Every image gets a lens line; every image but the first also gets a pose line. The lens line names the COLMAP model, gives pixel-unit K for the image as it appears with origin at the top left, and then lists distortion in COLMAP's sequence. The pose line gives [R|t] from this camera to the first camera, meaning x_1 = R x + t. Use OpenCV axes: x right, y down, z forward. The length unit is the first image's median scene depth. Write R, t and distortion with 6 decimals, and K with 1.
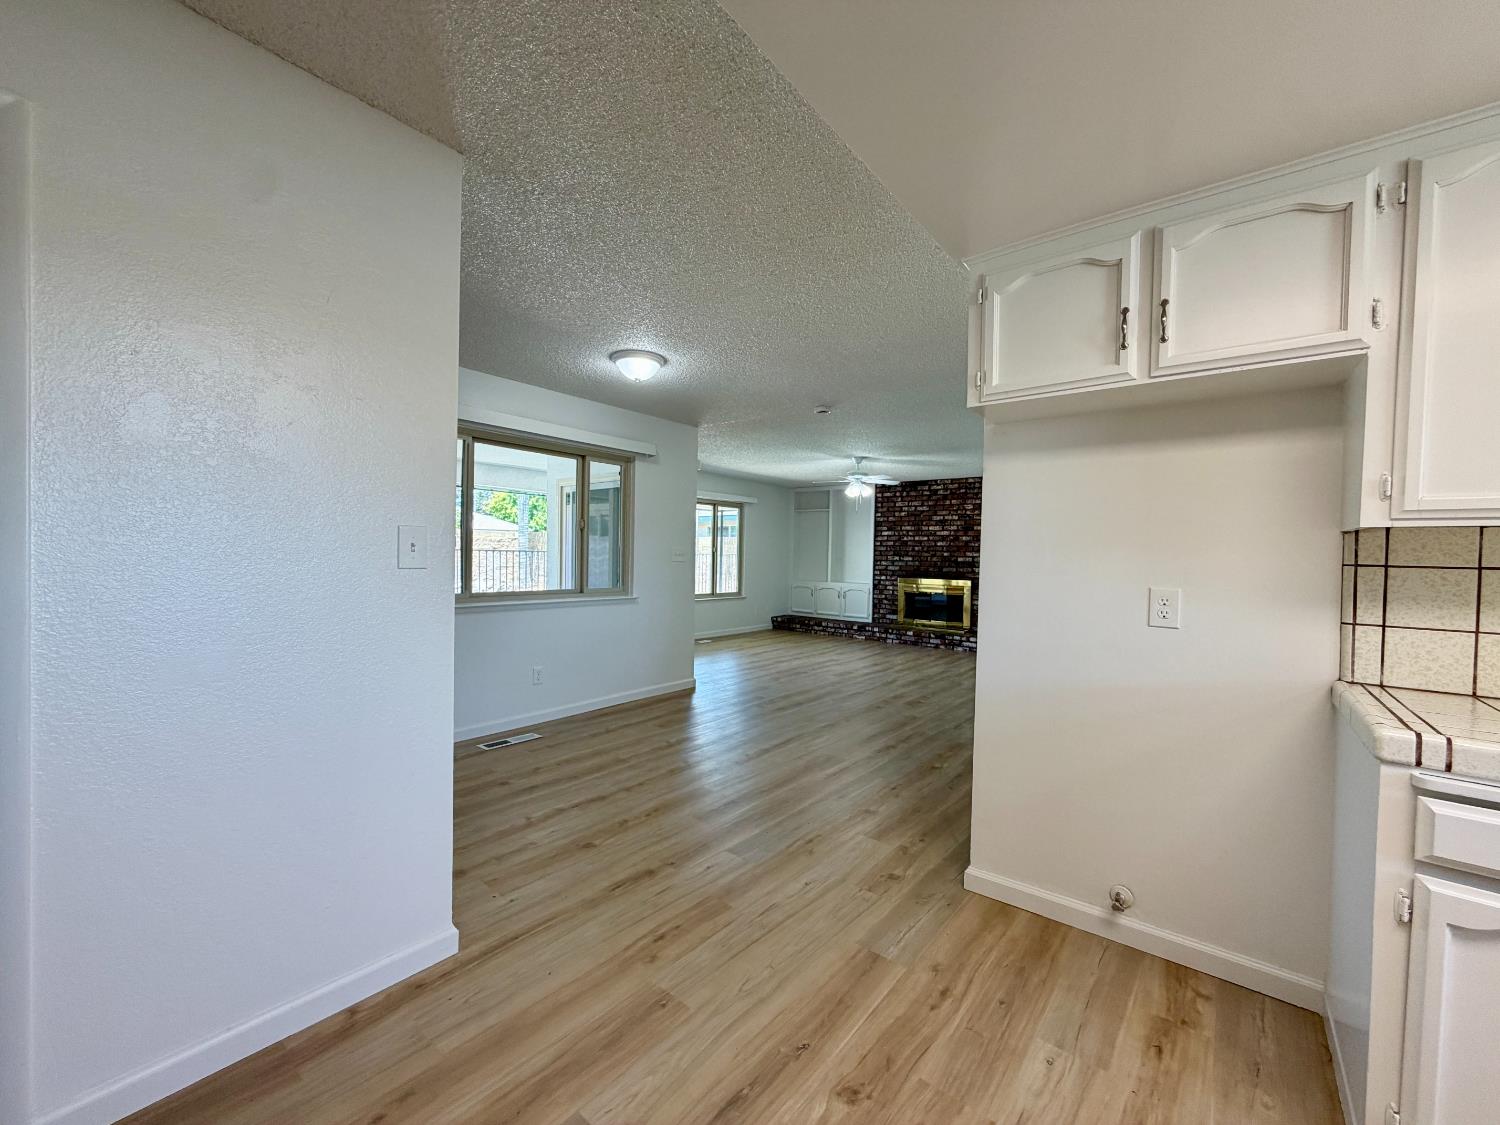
lens RADIAL K [[598.7, 0, 747.3], [0, 598.7, 564.7], [0, 0, 1]] dist [-0.000495, 0.000359]
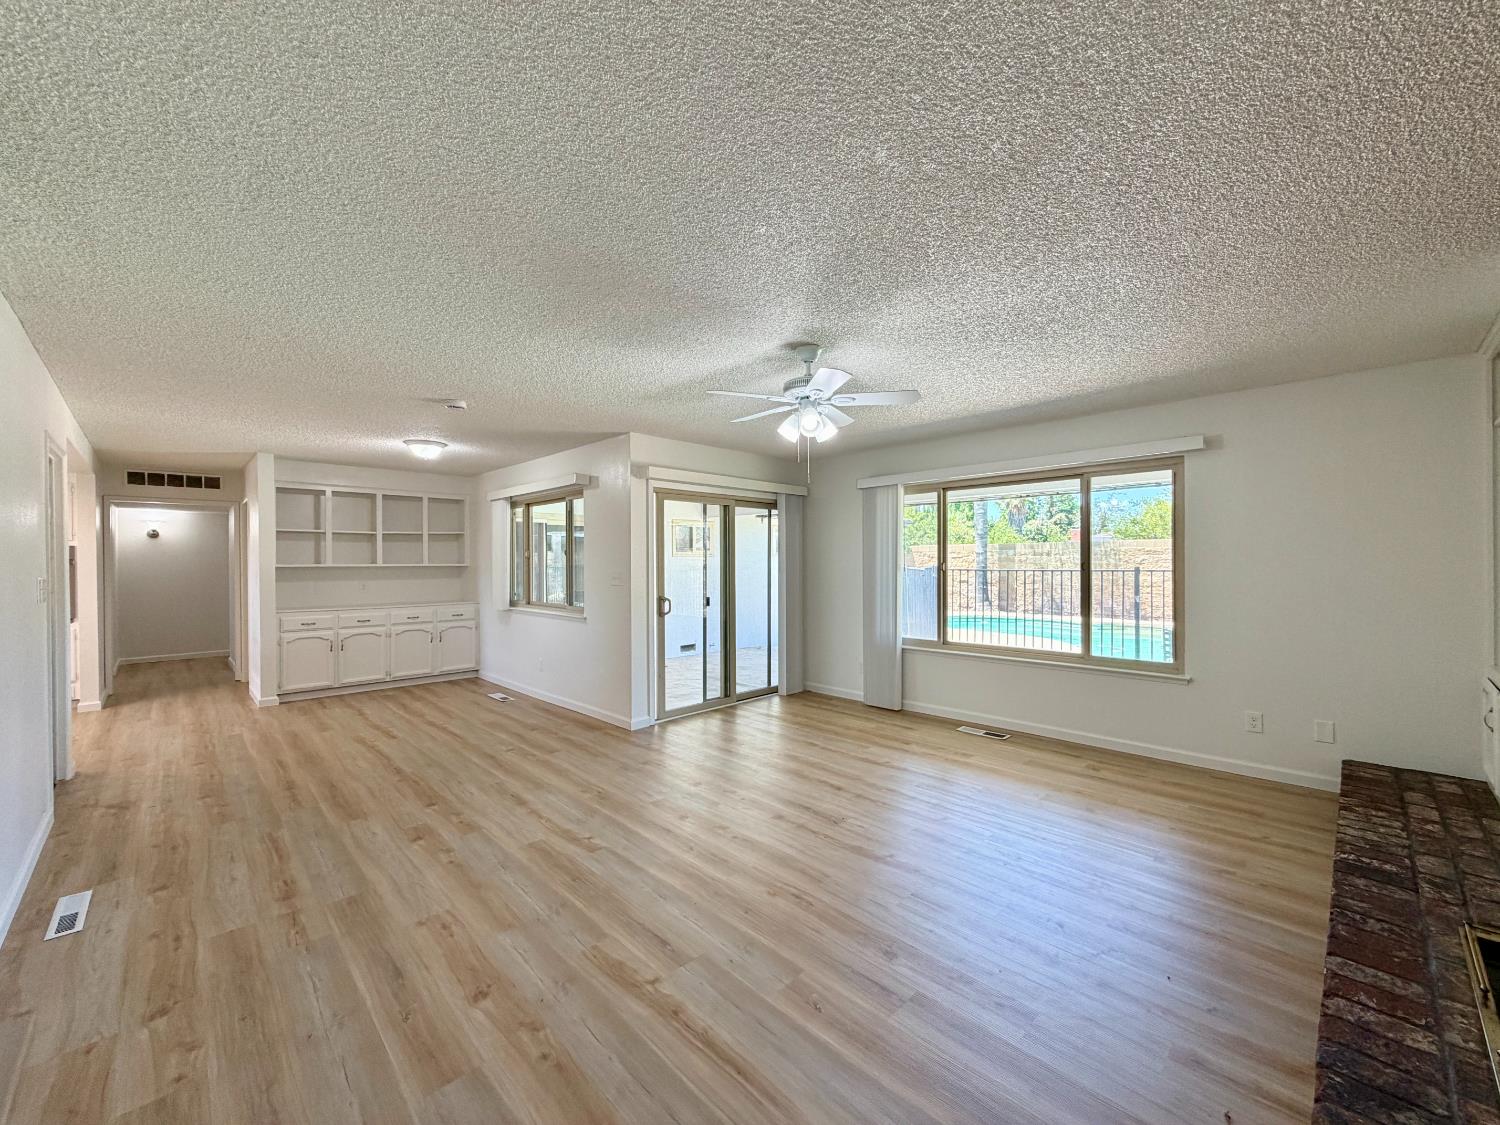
lens RADIAL K [[598.7, 0, 747.3], [0, 598.7, 564.7], [0, 0, 1]] dist [-0.000495, 0.000359]
pose [[-0.114461, -0.015806, -0.993302, 0.463828], [-0.013837, 0.999802, -0.014315, -0.015807], [0.993331, 0.012105, -0.114657, 0.773322]]
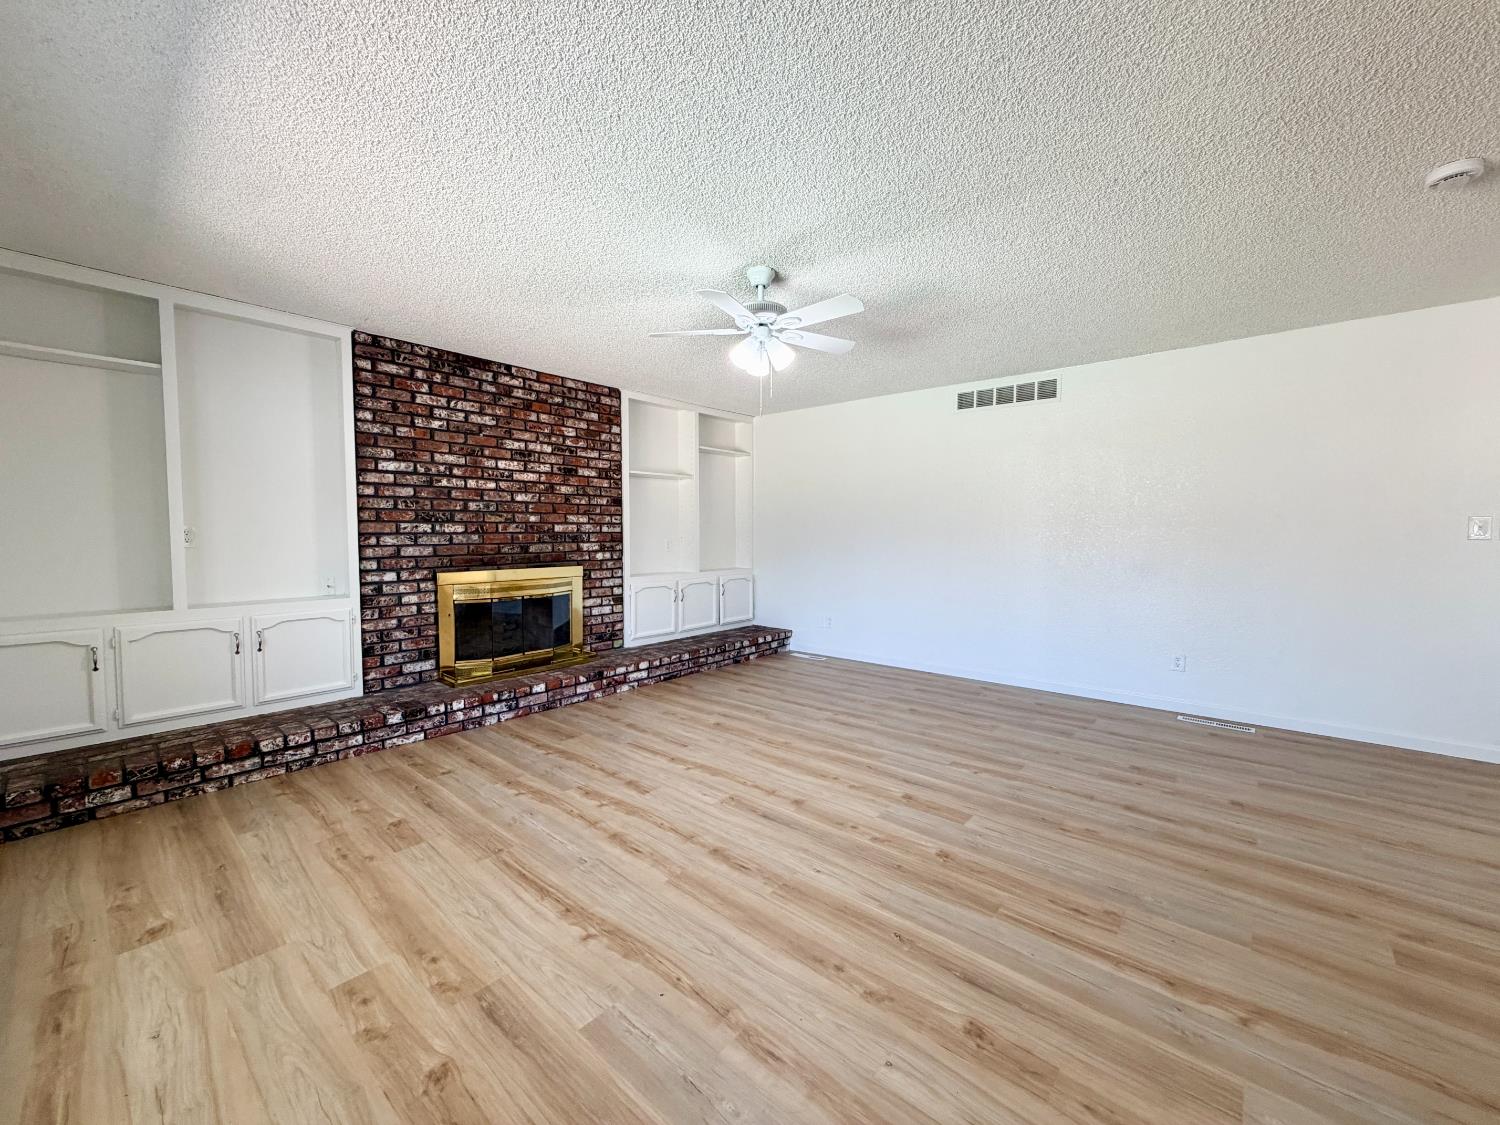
lens RADIAL K [[598.7, 0, 747.3], [0, 598.7, 564.7], [0, 0, 1]] dist [-0.000495, 0.000359]
pose [[0.030393, -0.075433, 0.996688, -0.169882], [0.016155, 0.997055, 0.074968, -0.012977], [-0.999407, 0.013823, 0.031522, 0.767499]]
